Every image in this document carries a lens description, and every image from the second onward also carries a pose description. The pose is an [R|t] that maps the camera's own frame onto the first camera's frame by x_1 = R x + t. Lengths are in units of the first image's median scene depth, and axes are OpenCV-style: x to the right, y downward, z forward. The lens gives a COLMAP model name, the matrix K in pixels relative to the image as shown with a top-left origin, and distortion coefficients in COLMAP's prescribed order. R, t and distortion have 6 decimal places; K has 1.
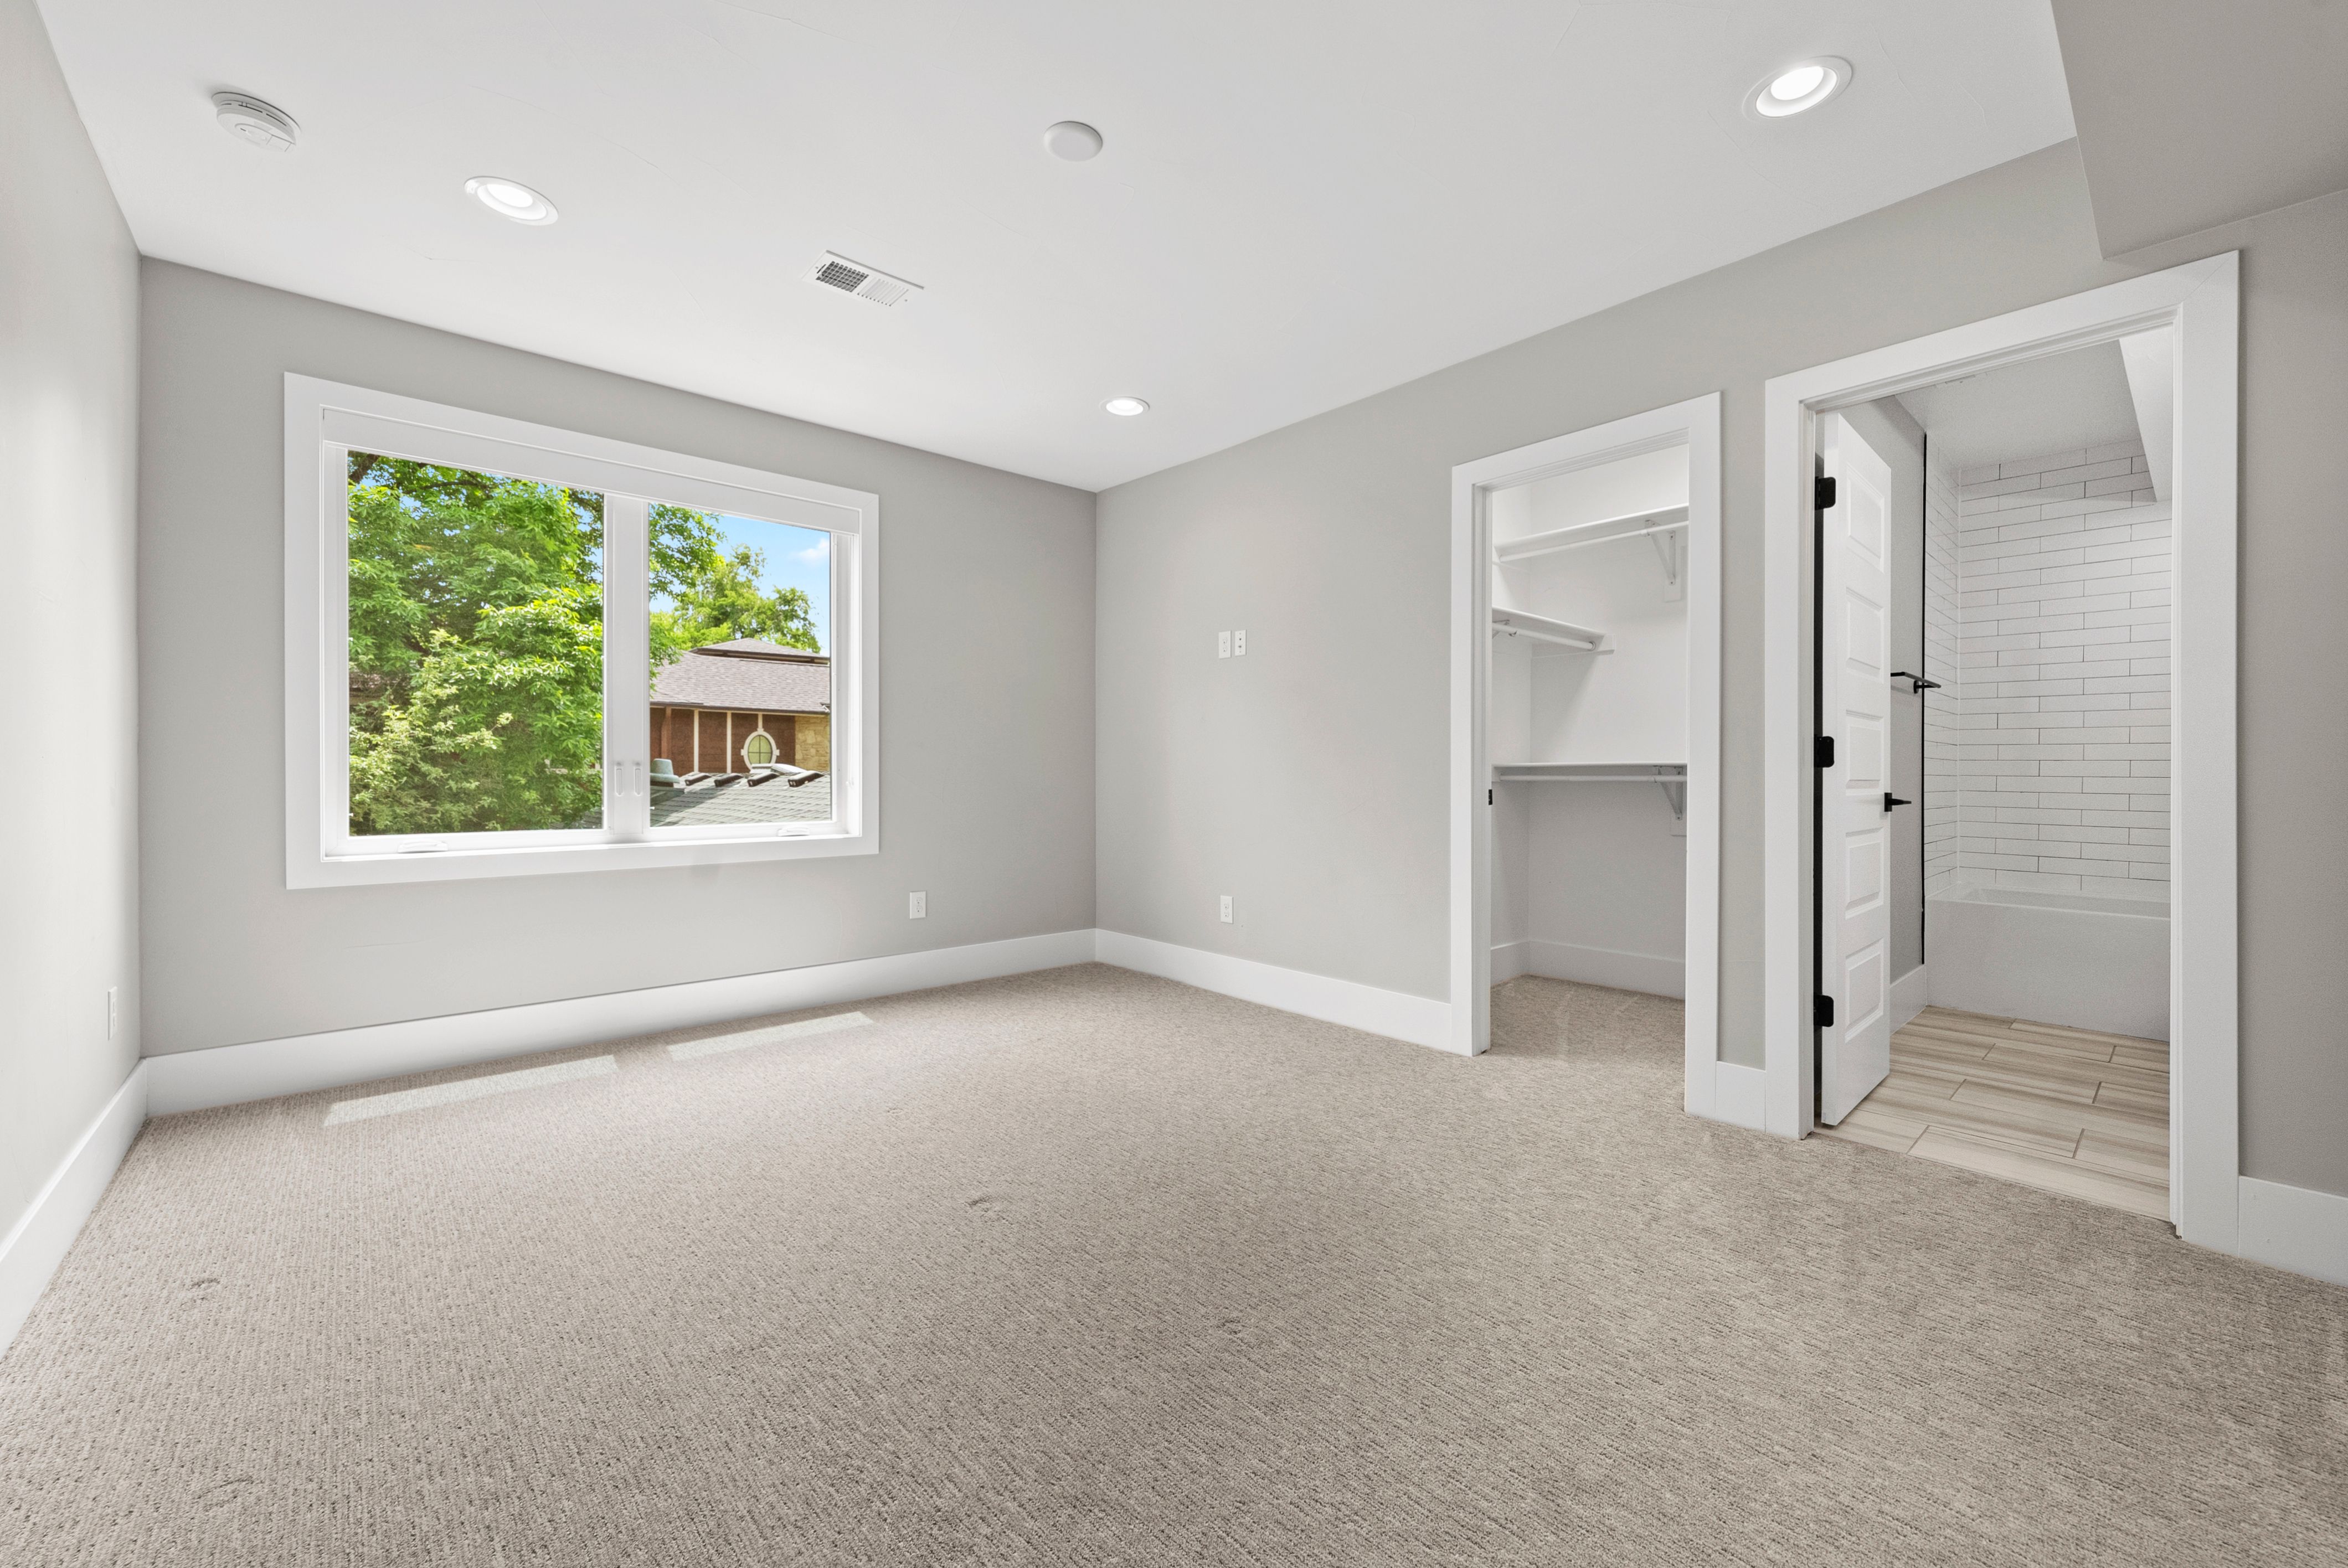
lens RADIAL K [[923.3, 0, 1181.6], [0, 923.3, 775.9], [0, 0, 1]] dist [-0.009689, 0.000076]
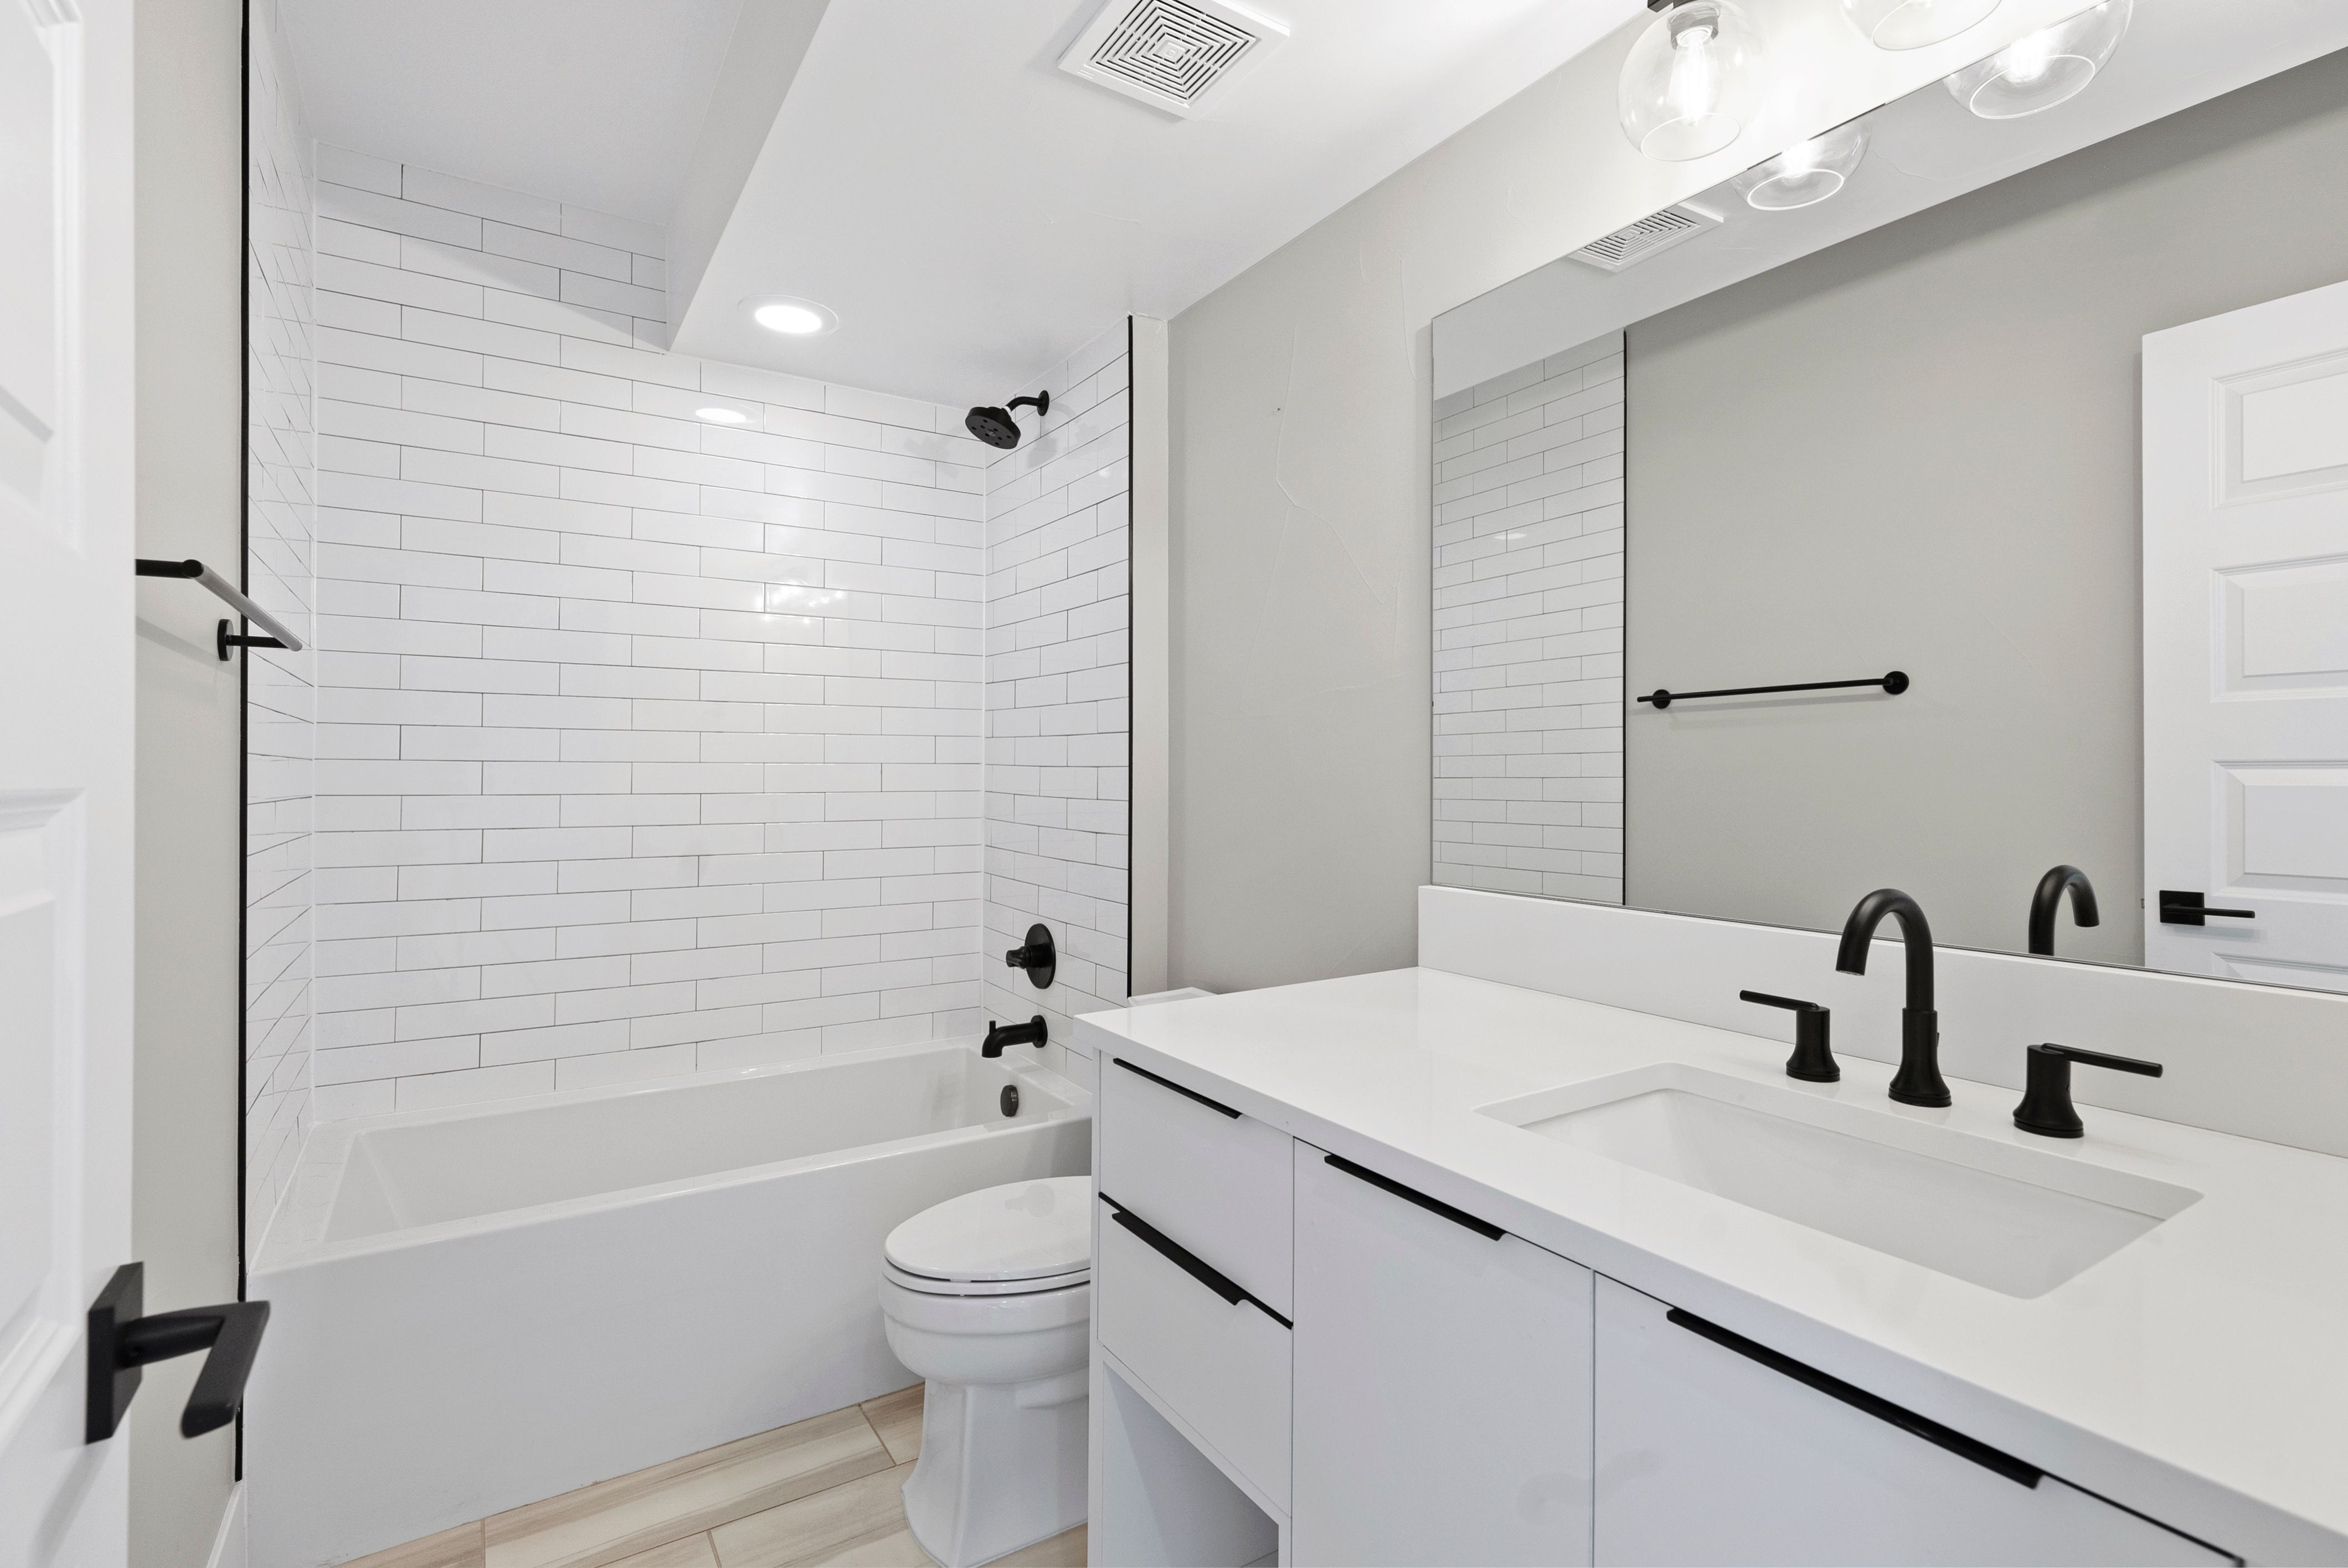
lens RADIAL K [[1153.6, 0, 1196.2], [0, 1153.6, 791.8], [0, 0, 1]] dist [-0.001717, -0.000513]
pose [[0.170566, -0.008758, 0.985307, 0.431280], [-0.000715, 0.999959, 0.009012, -0.043708], [-0.985346, -0.002241, 0.170553, 0.557045]]
